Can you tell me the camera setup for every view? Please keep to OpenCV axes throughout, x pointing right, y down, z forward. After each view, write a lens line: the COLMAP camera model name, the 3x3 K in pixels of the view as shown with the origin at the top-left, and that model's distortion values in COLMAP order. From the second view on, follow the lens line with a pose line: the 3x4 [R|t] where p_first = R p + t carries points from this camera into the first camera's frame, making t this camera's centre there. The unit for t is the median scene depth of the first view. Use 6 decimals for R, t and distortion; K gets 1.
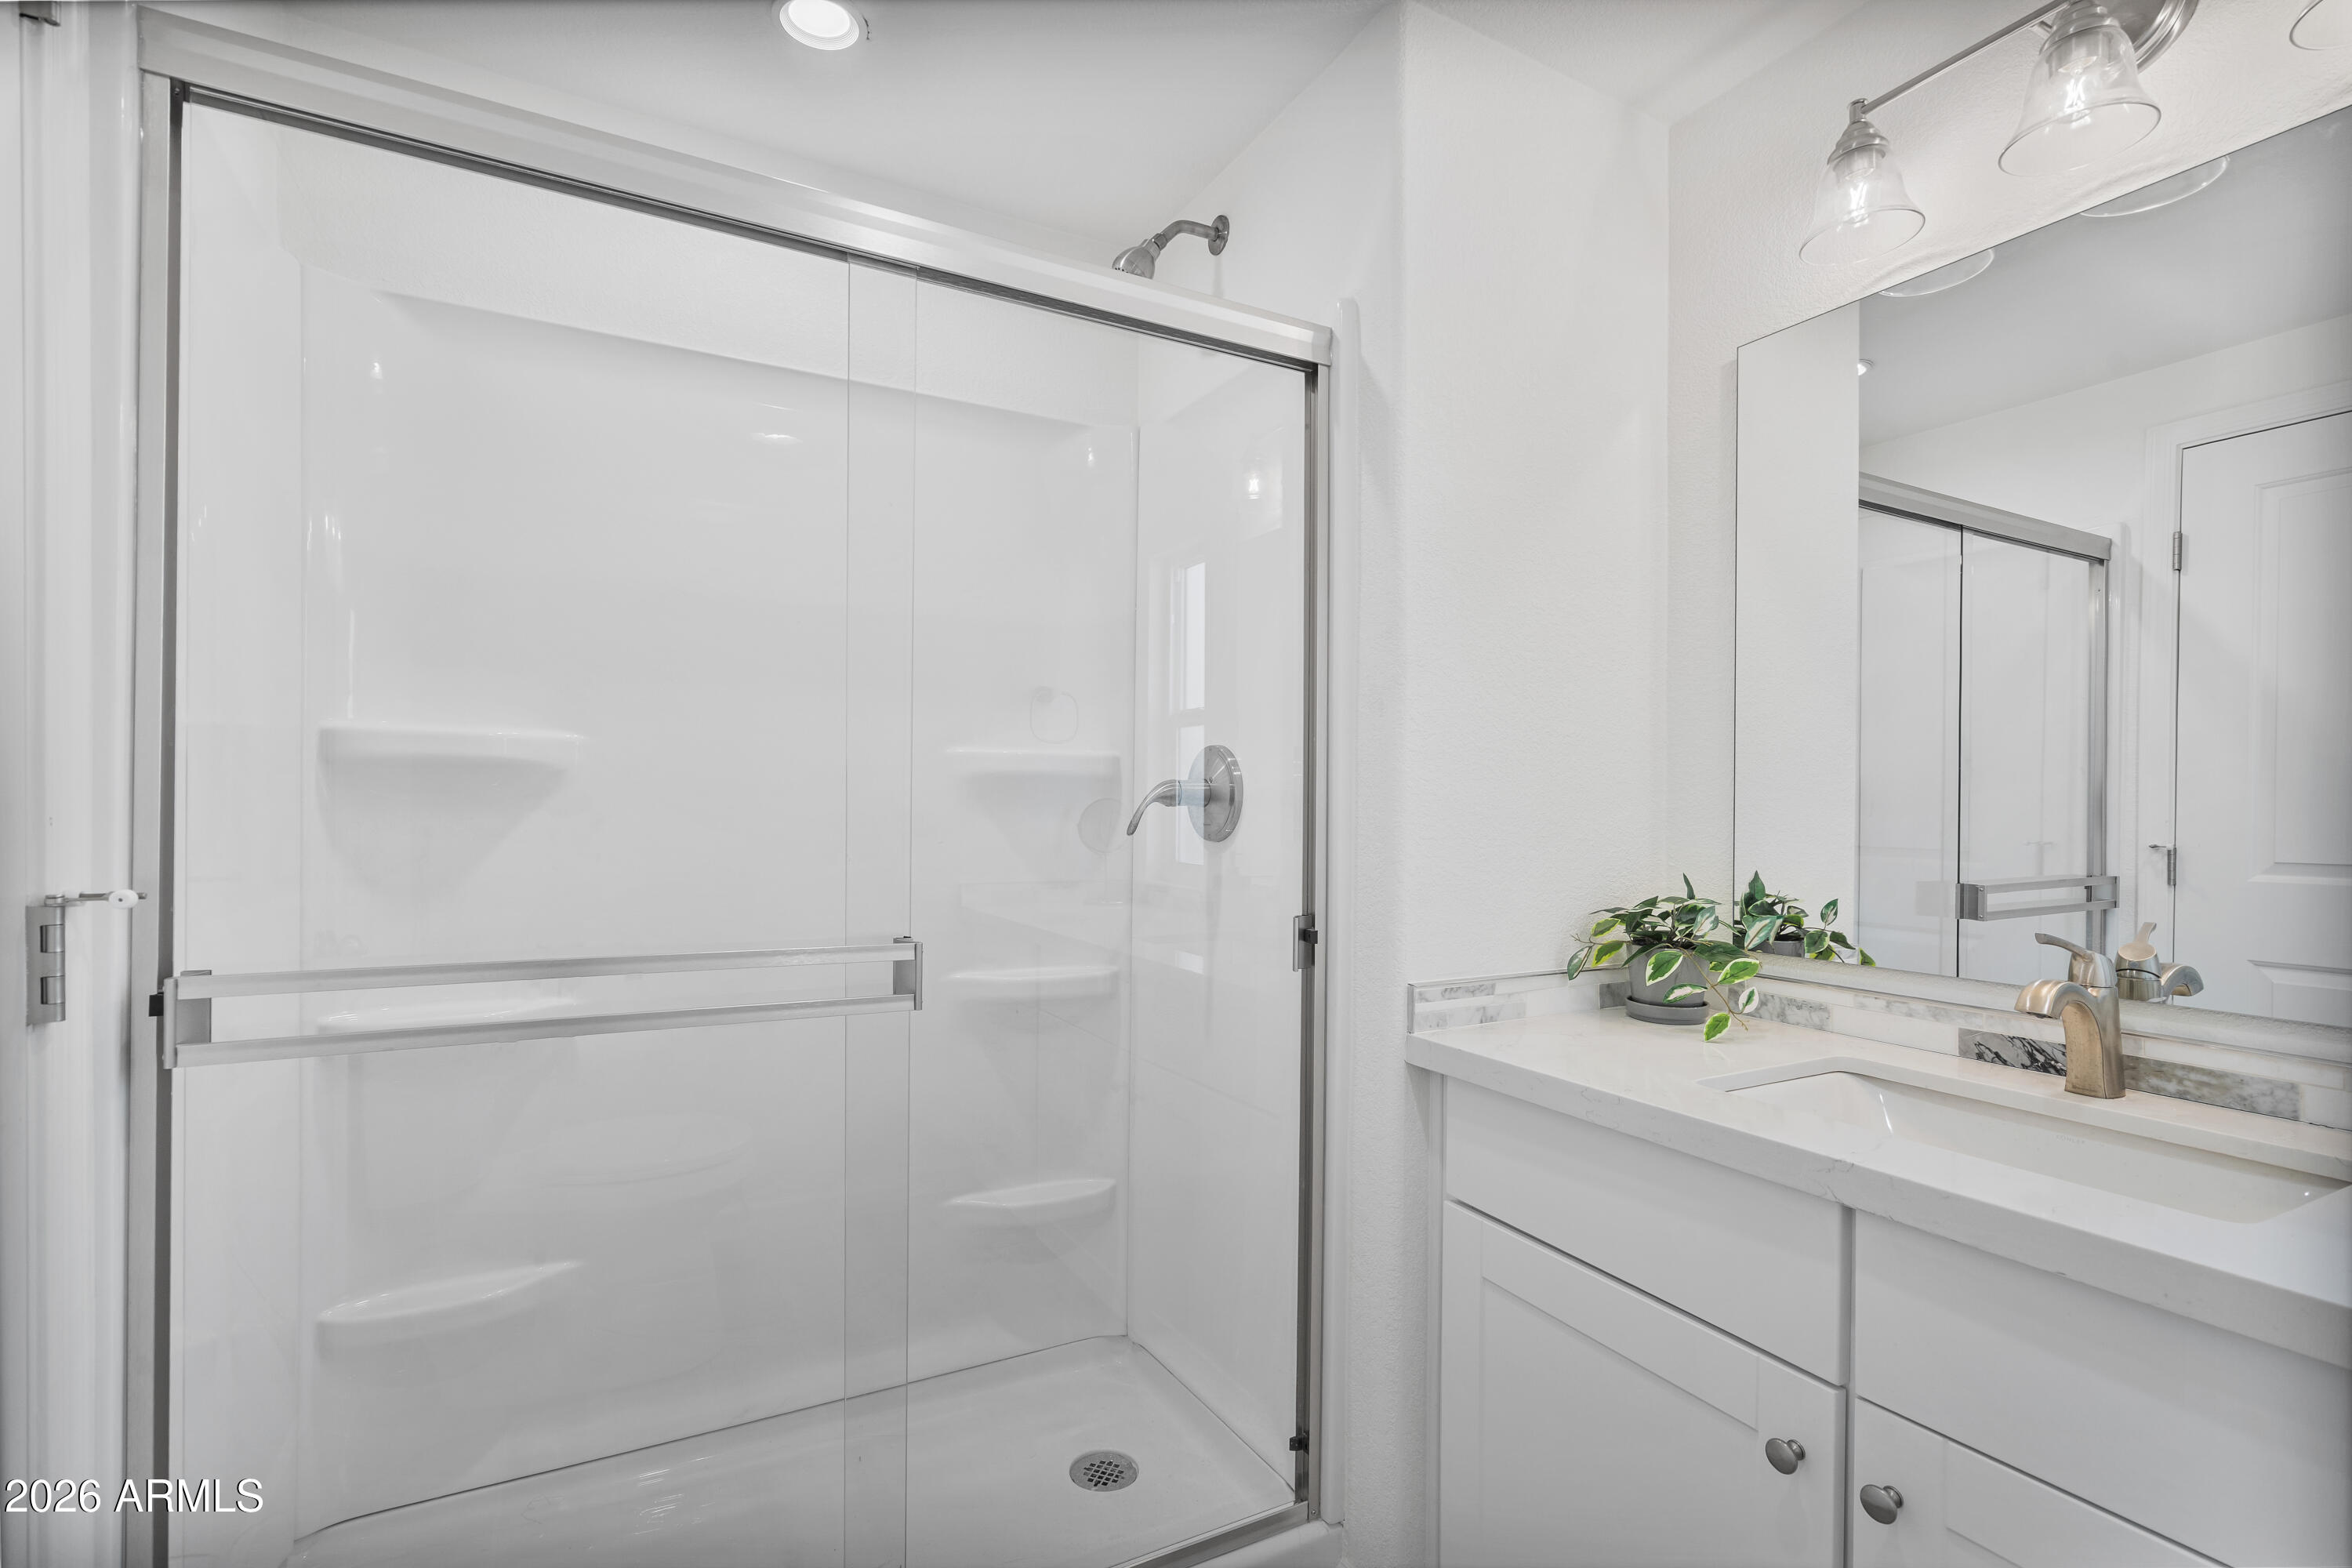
lens RADIAL K [[1082.0, 0, 1166.2], [0, 1082.0, 815.7], [0, 0, 1]] dist [-0.001279, -0.000998]
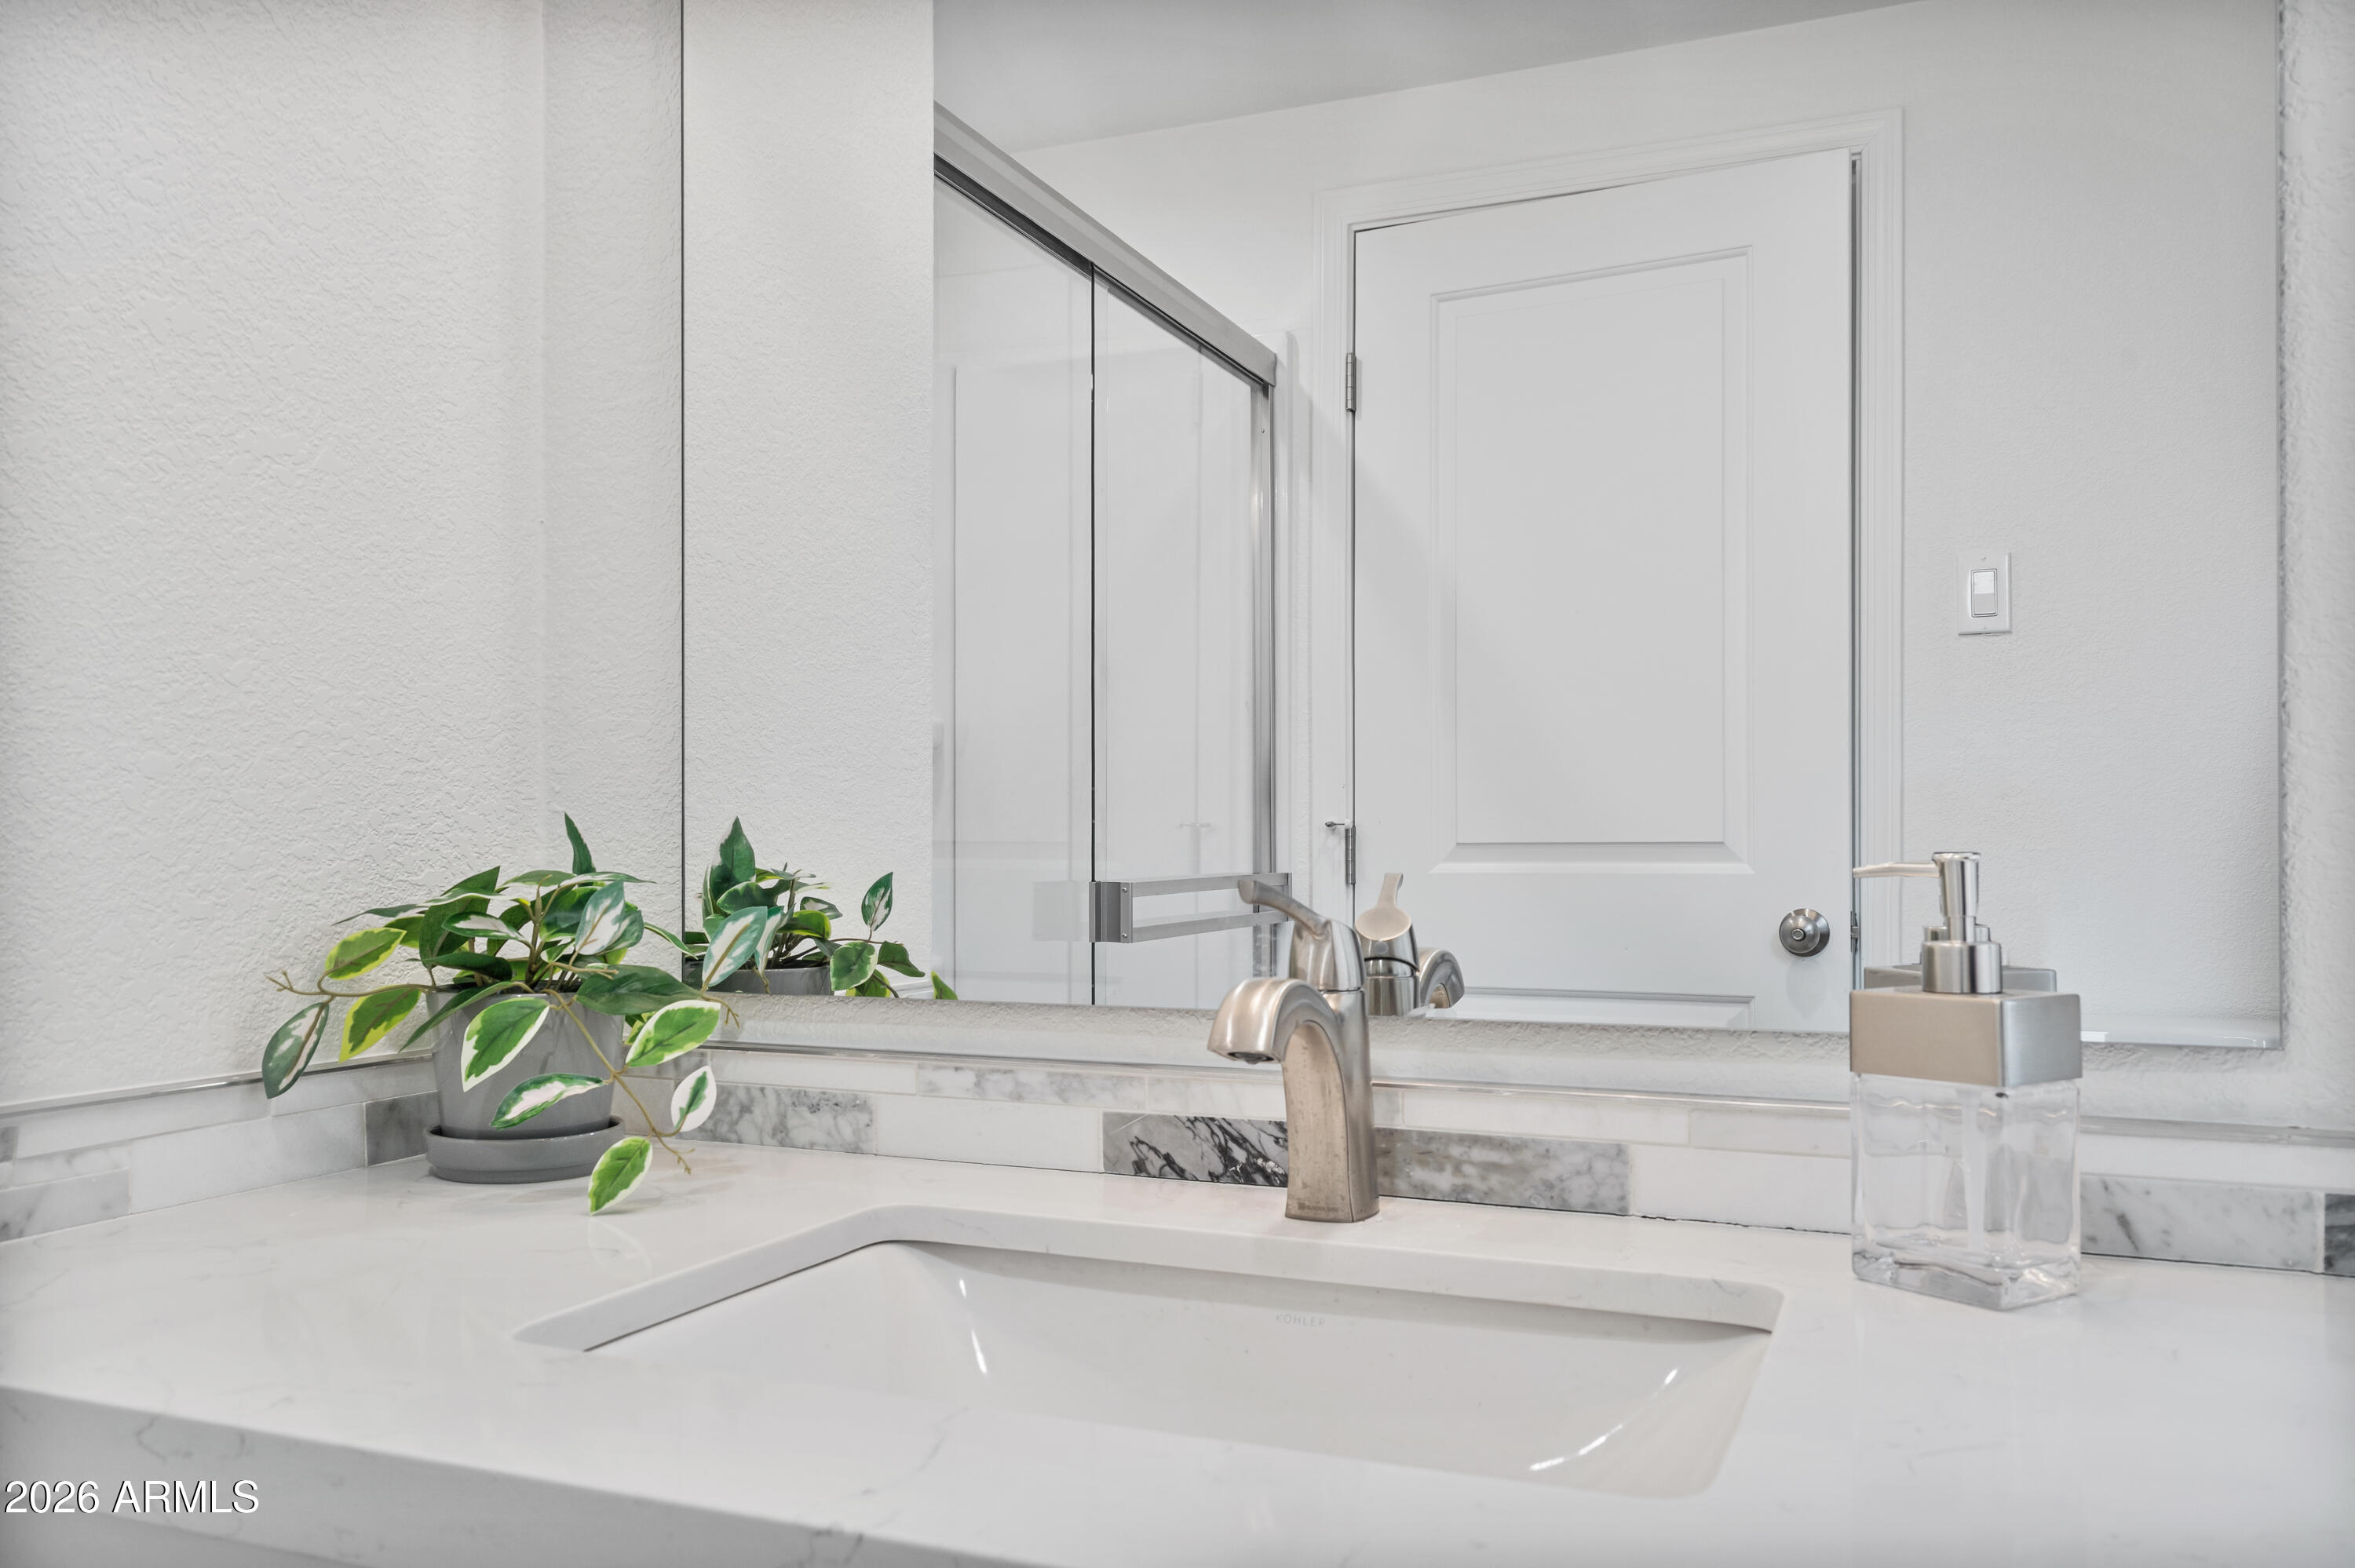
lens RADIAL K [[1835.4, 0, 1180.1], [0, 1835.4, 801.9], [0, 0, 1]] dist [0.004813, -0.000332]
pose [[0.776028, 0.005593, 0.630673, 0.225291], [0.013373, 0.999590, -0.025320, 0.072577], [-0.630556, 0.028083, 0.775635, 0.314635]]
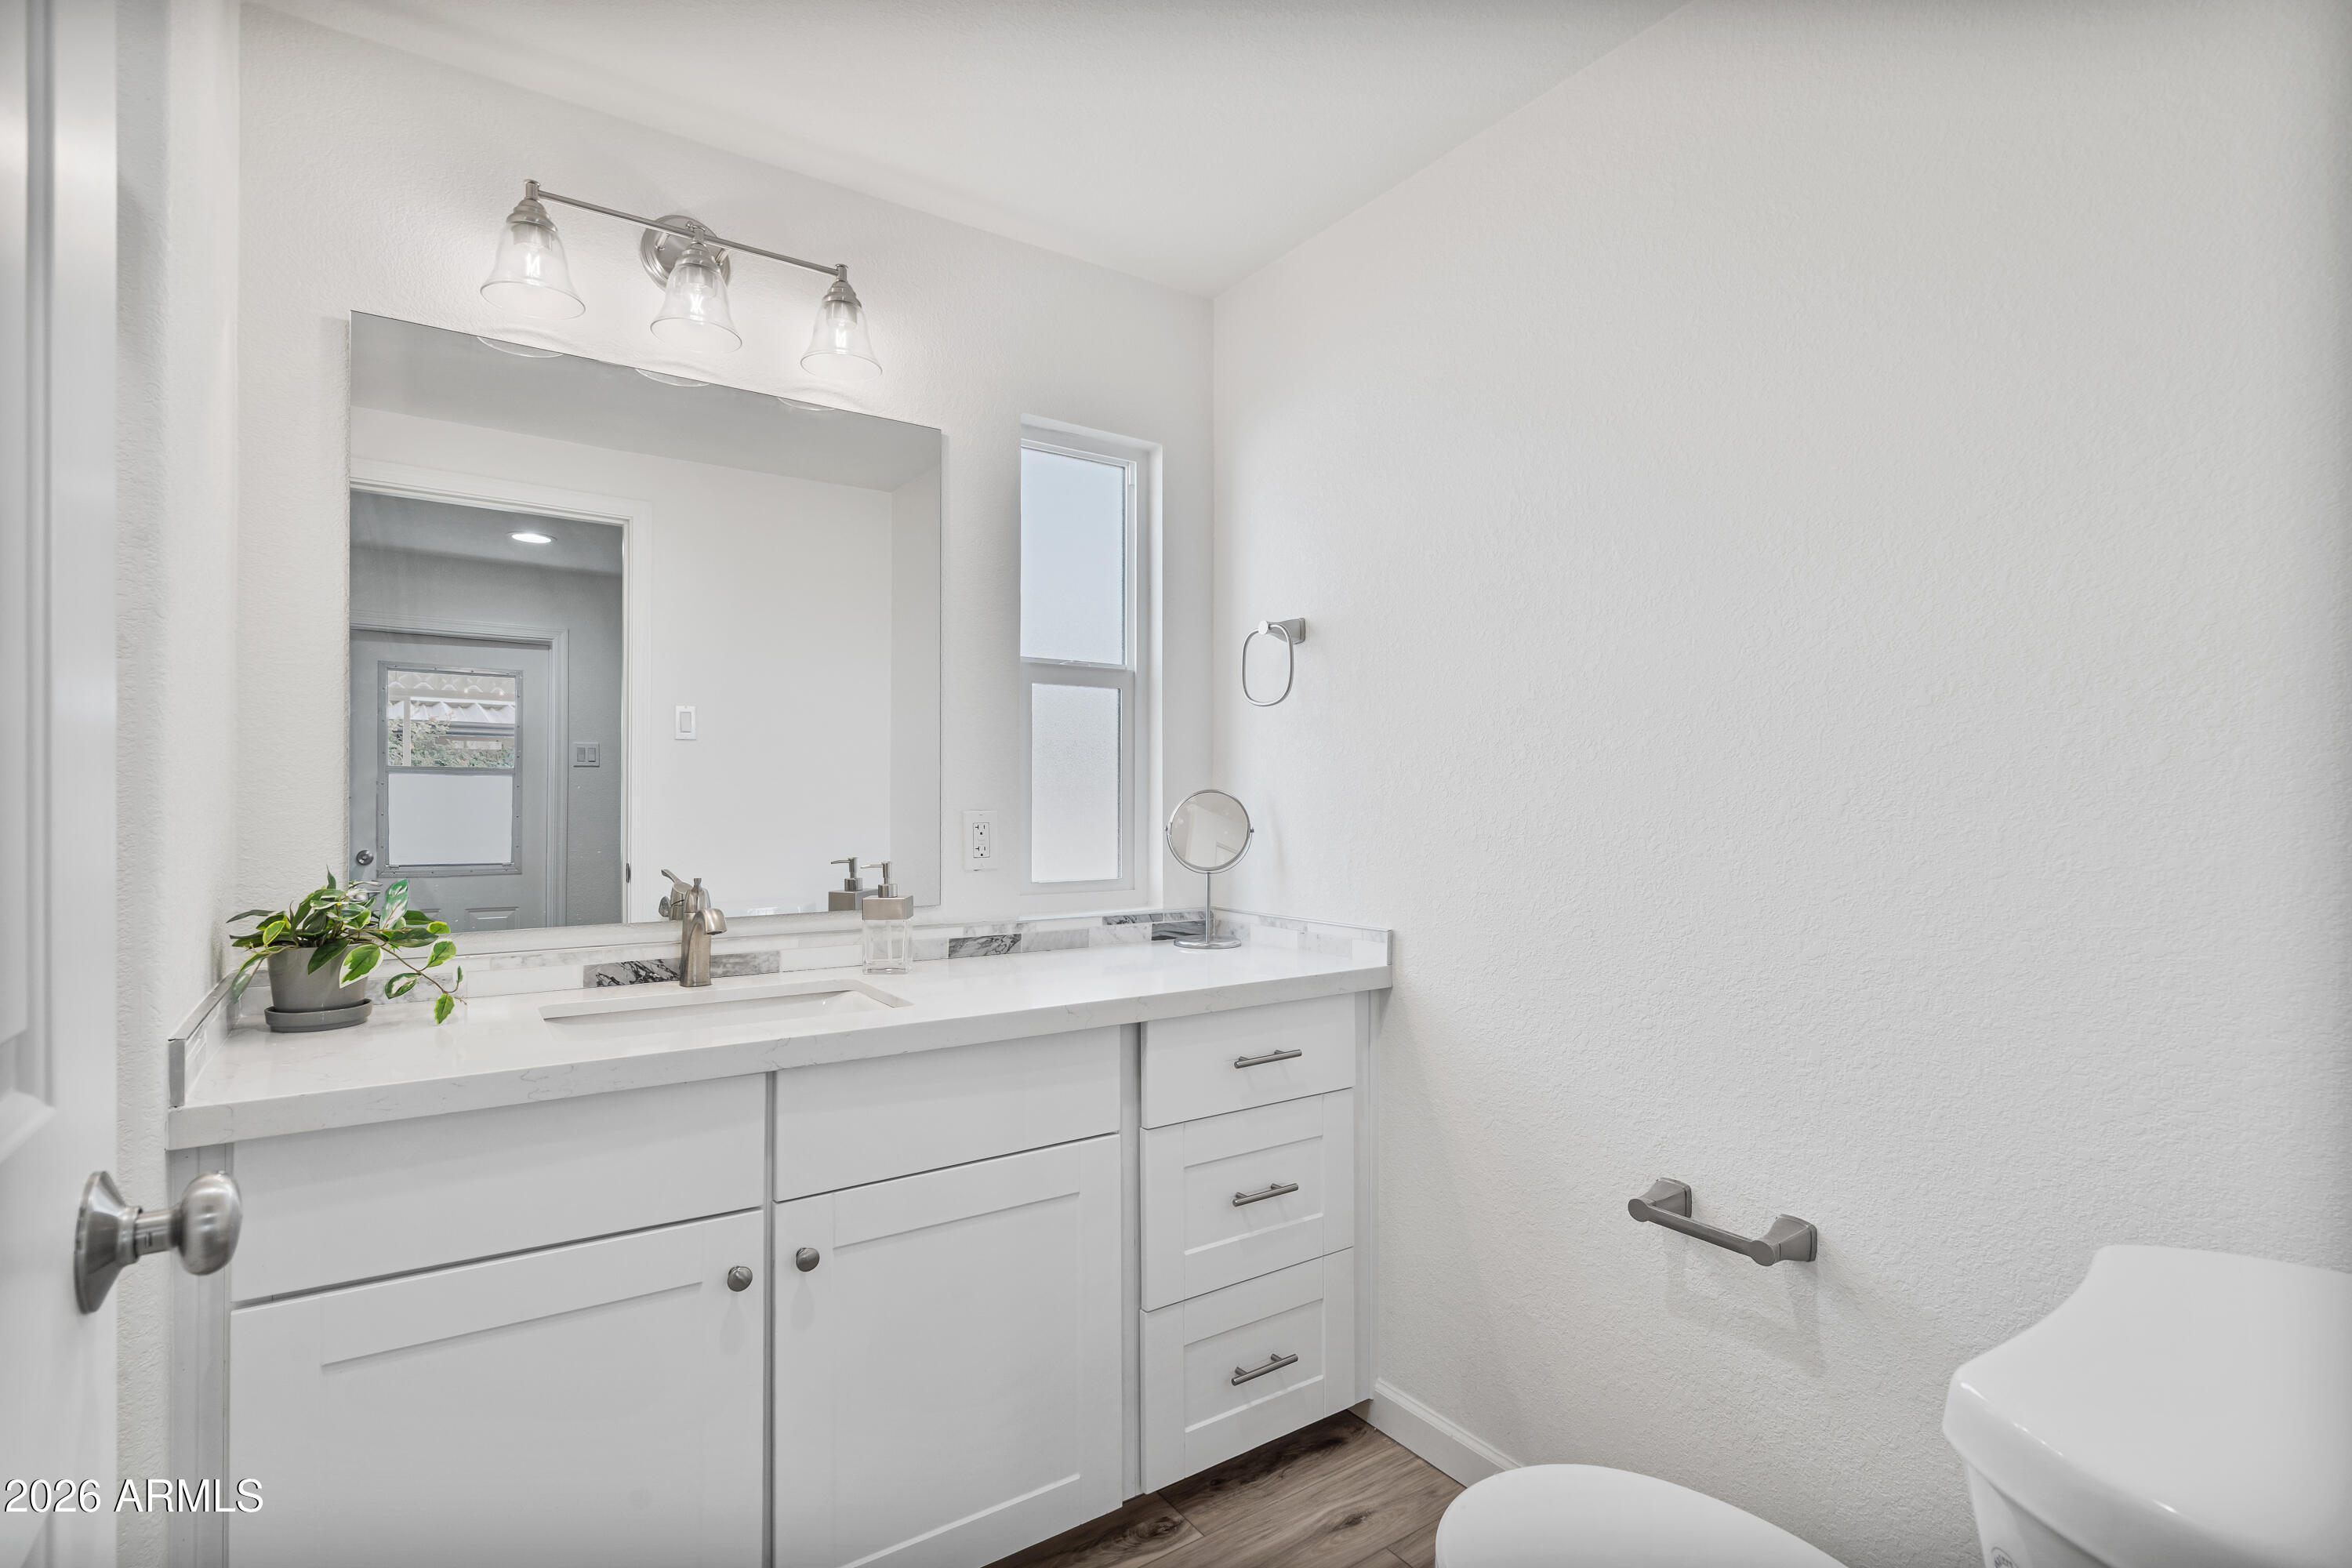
lens RADIAL K [[1082.0, 0, 1172.0], [0, 1082.0, 789.5], [0, 0, 1]] dist [-0.001279, -0.000998]
pose [[-0.120076, 0.002526, 0.992761, -0.538572], [0.010523, 0.999944, -0.001272, -0.000271], [-0.992709, 0.010294, -0.120096, 0.419844]]
